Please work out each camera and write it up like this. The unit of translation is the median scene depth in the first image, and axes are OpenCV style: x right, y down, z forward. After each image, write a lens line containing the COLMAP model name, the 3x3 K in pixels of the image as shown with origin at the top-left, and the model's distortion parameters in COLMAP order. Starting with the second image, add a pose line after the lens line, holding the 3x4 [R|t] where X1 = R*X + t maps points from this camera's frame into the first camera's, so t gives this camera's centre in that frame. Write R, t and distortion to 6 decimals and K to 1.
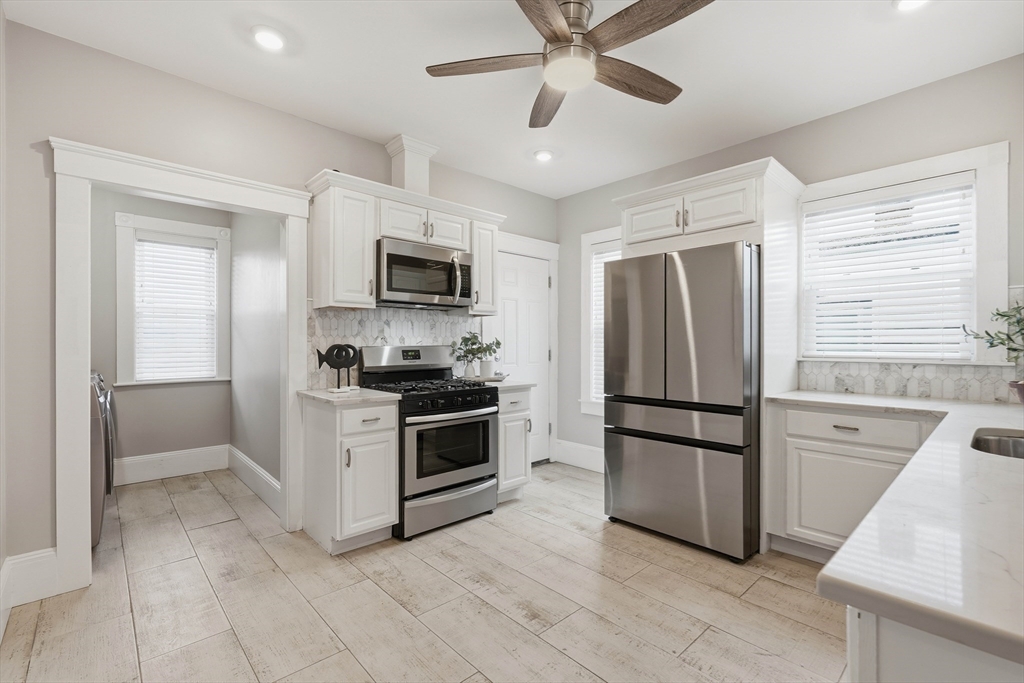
lens RADIAL K [[446.0, 0, 512.7], [0, 446.0, 343.5], [0, 0, 1]] dist [-0.007031, 0.000578]
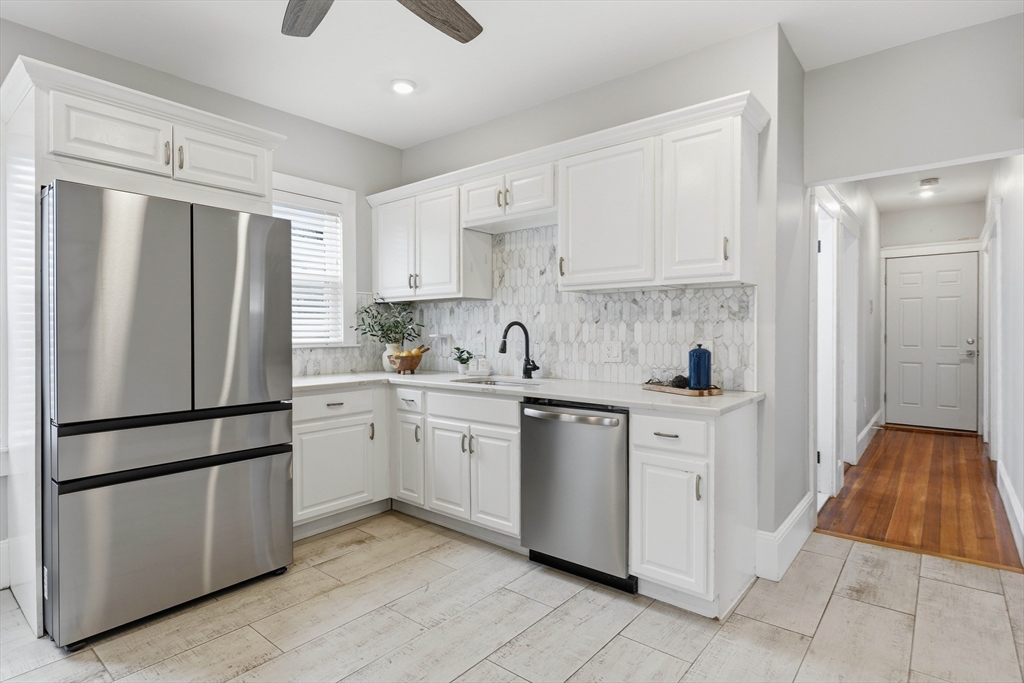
lens RADIAL K [[526.9, 0, 514.2], [0, 526.9, 334.5], [0, 0, 1]] dist [-0.000397, -0.000384]
pose [[-0.134540, -0.005876, 0.990891, -0.601236], [0.001154, 0.999981, 0.006087, 0.000789], [-0.990908, 0.001963, -0.134530, 0.652154]]
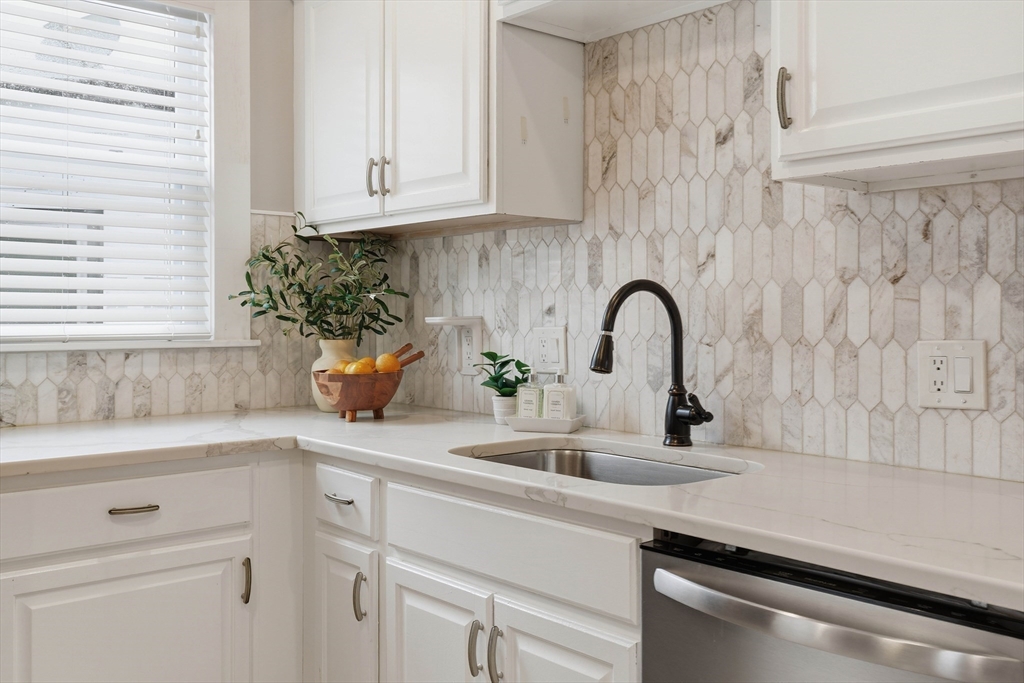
lens RADIAL K [[977.1, 0, 513.2], [0, 977.1, 311.8], [0, 0, 1]] dist [0.001977, 0.000000]
pose [[0.033391, -0.000936, 0.999442, -0.138283], [-0.001398, 0.999999, 0.000983, 0.002833], [-0.999441, -0.001430, 0.033390, 0.554301]]
